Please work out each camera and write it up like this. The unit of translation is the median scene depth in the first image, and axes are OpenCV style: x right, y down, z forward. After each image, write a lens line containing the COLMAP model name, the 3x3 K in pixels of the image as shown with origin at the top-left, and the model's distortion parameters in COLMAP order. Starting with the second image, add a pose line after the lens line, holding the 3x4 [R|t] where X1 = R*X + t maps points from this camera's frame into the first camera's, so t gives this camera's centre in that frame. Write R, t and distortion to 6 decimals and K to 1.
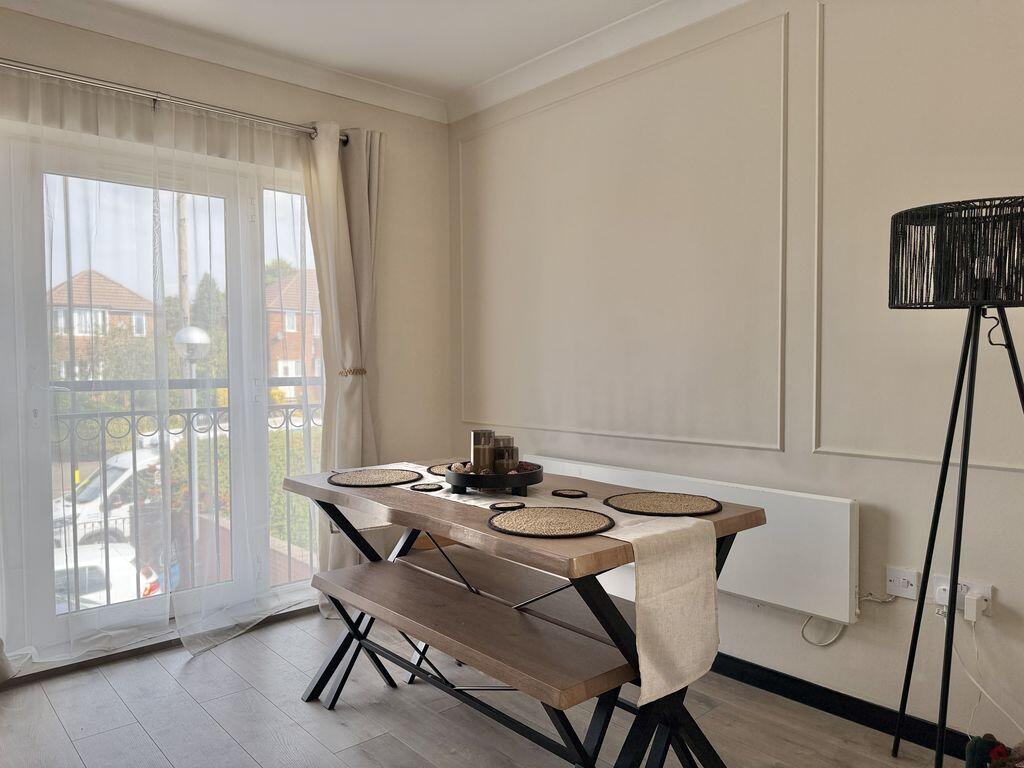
lens RADIAL K [[745.4, 0, 512.0], [0, 745.4, 384.0], [0, 0, 1]] dist [0.021749, -0.001678]
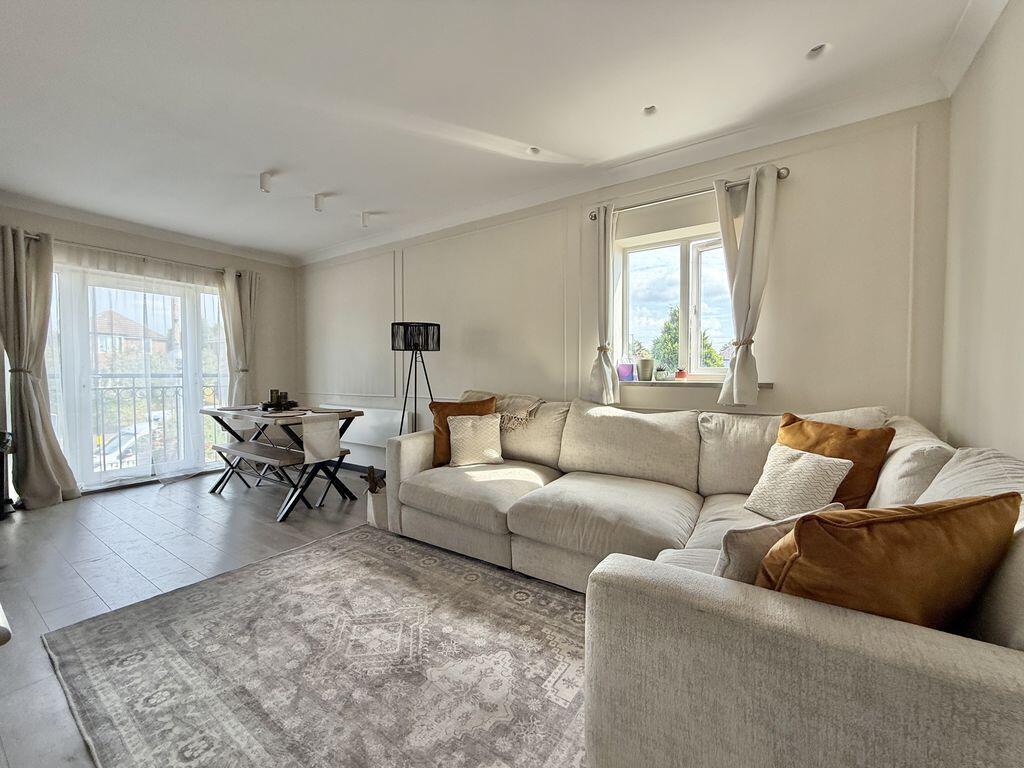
lens RADIAL K [[409.2, 0, 509.4], [0, 409.2, 385.0], [0, 0, 1]] dist [0.000596, 0.000220]
pose [[0.965942, 0.000276, 0.258760, 0.315572], [0.000174, 0.999999, -0.001715, 0.035756], [-0.258760, 0.001702, 0.965940, -0.570527]]
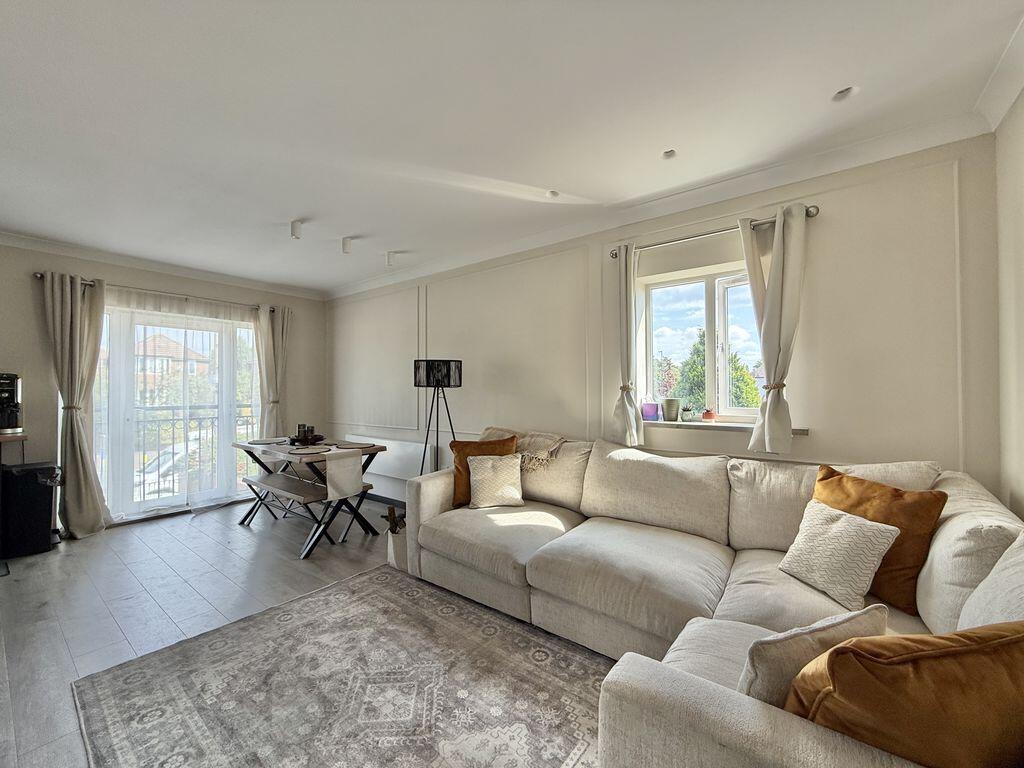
lens RADIAL K [[409.8, 0, 509.4], [0, 409.8, 385.3], [0, 0, 1]] dist [0.000571, 0.000417]
pose [[0.980635, 0.007699, 0.195693, 0.330330], [0.000875, 0.999045, -0.043686, -0.014365], [-0.195842, 0.043012, 0.979692, -0.567593]]
